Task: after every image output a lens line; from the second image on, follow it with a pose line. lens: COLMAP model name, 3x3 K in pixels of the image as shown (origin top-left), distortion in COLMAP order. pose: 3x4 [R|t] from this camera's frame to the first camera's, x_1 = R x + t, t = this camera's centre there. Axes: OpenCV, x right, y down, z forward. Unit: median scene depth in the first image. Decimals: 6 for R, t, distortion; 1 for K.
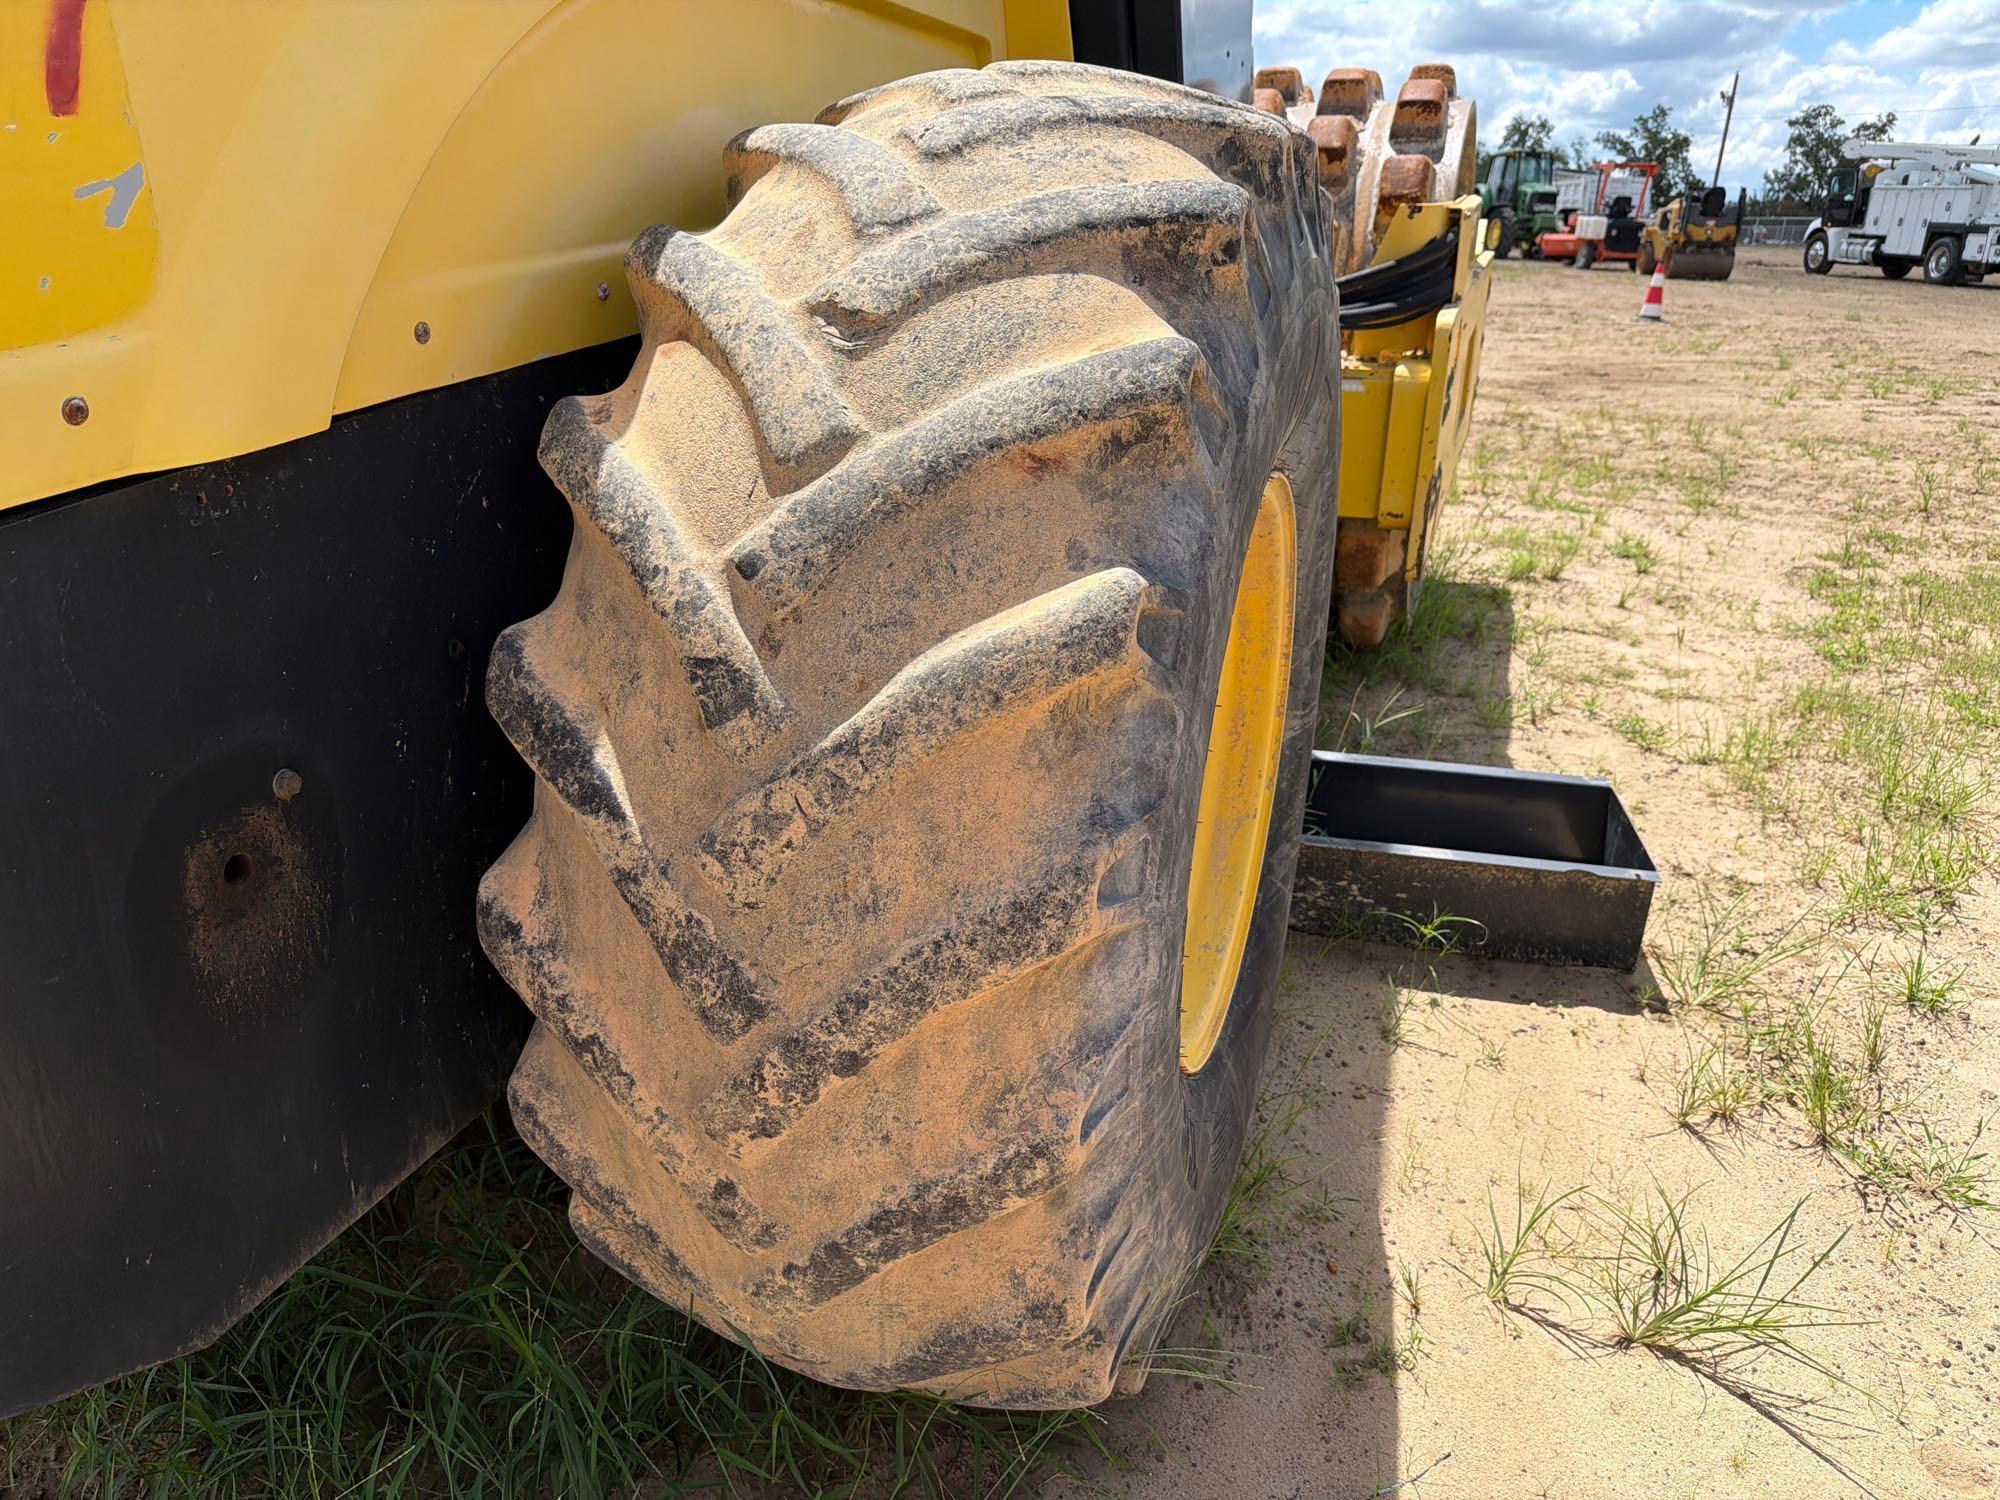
lens RADIAL K [[1401.5, 0, 1024.6], [0, 1401.5, 749.9], [0, 0, 1]] dist [0.091000, -0.124569]
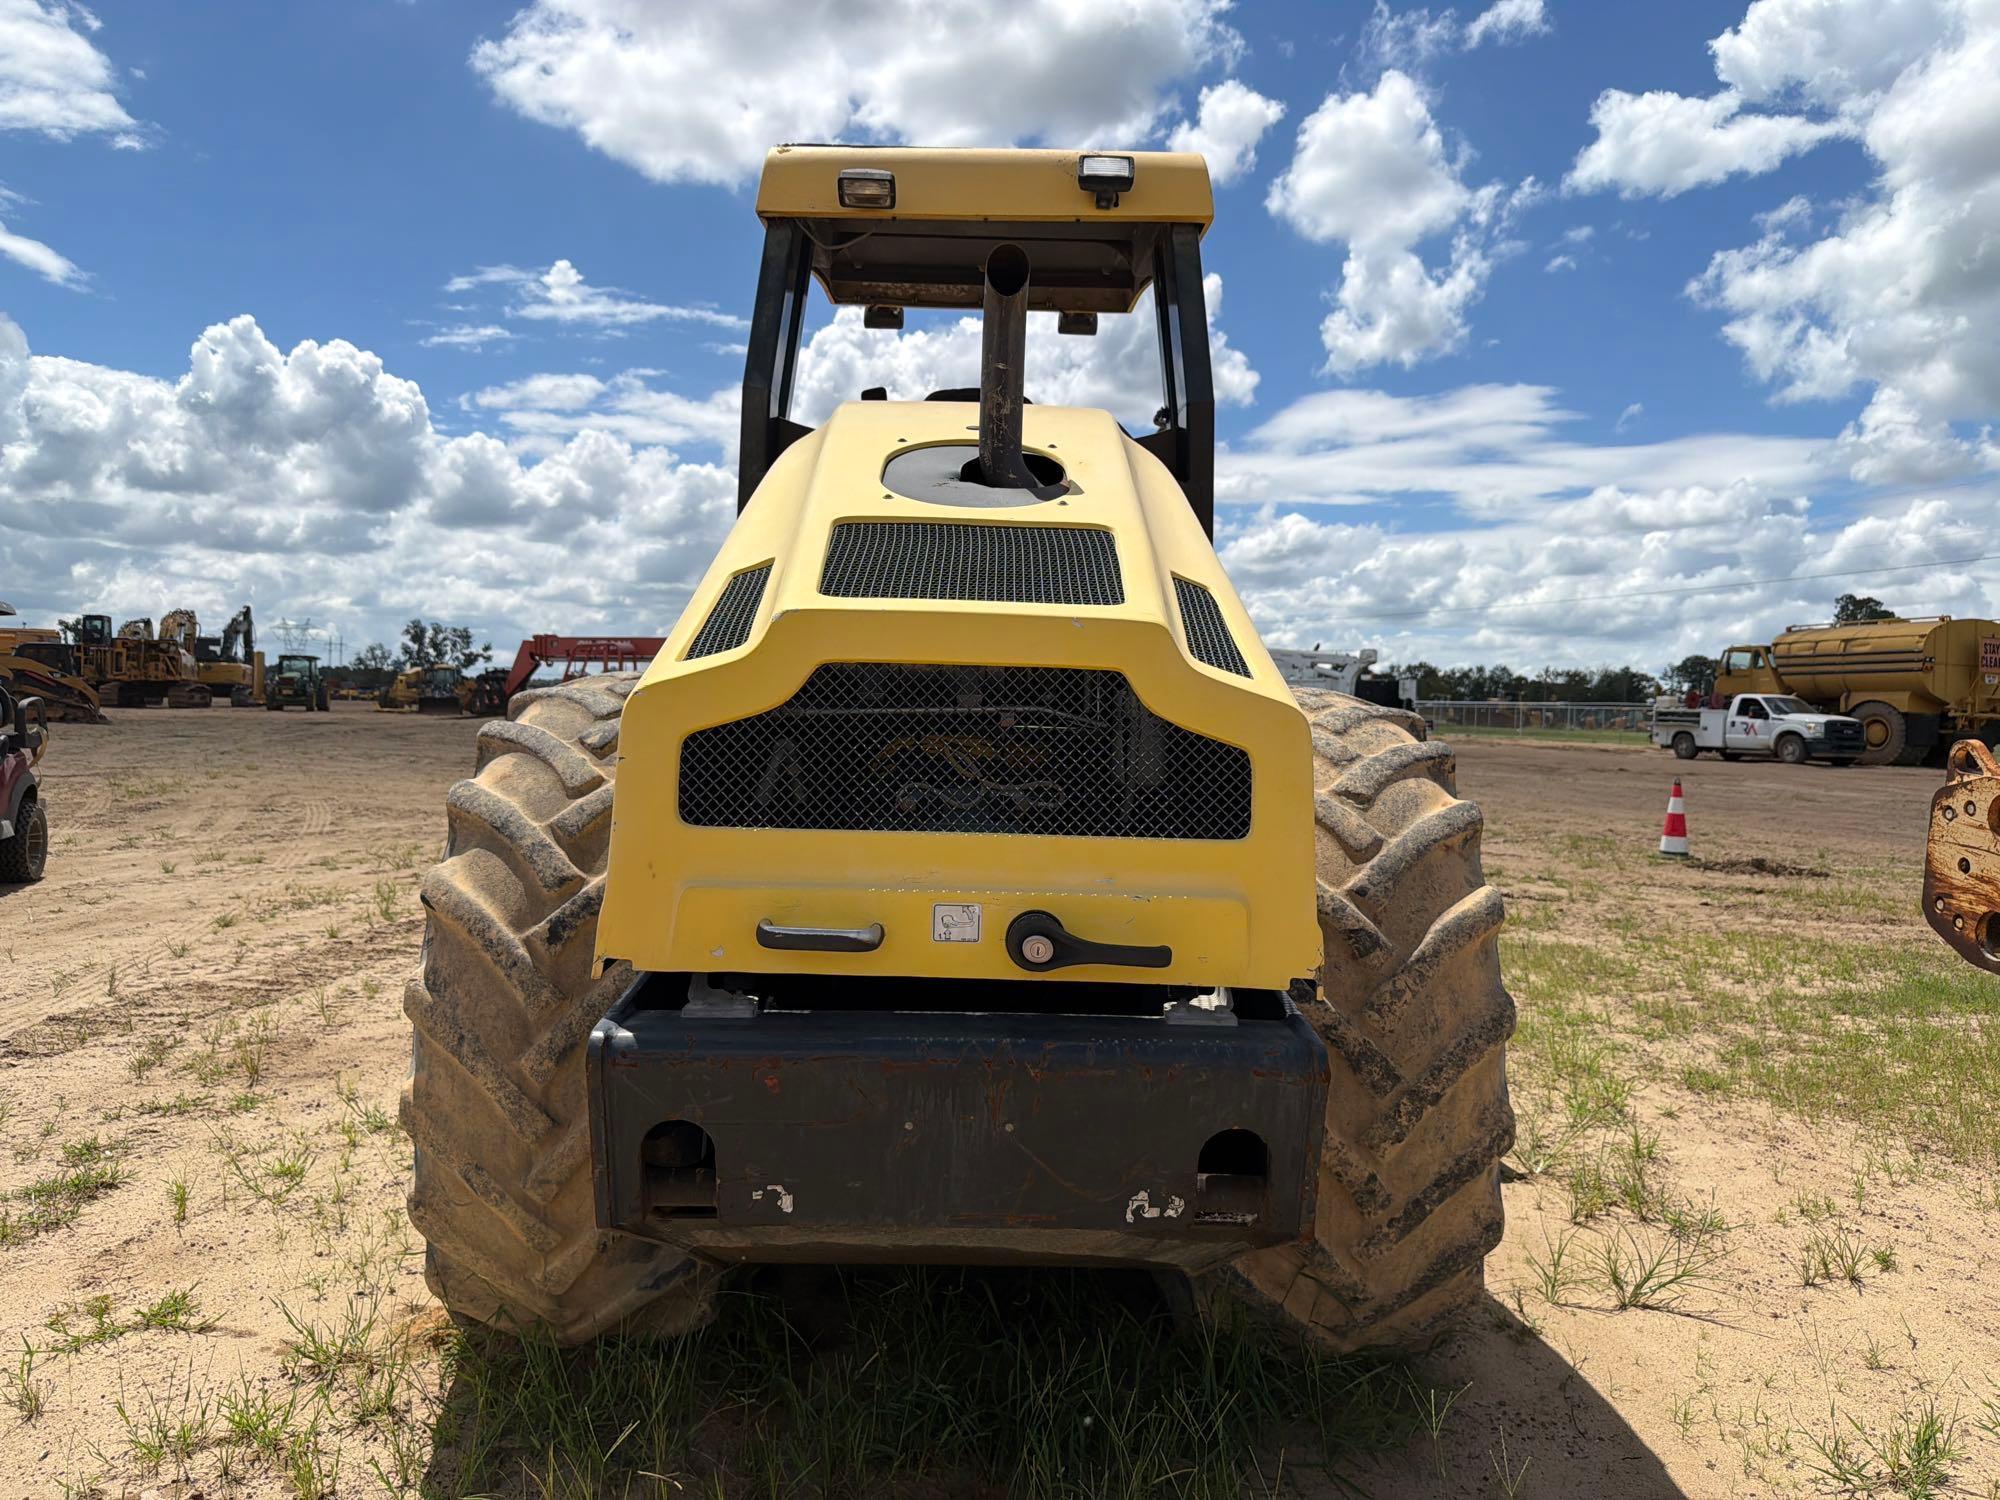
lens RADIAL K [[1433.0, 0, 1008.1], [0, 1433.0, 745.3], [0, 0, 1]] dist [0.002542, -0.005545]
pose [[0.930529, 0.003859, 0.366197, -1.650477], [0.121647, 0.939910, -0.319017, 0.343514], [-0.345423, 0.341401, 0.874144, -1.025811]]
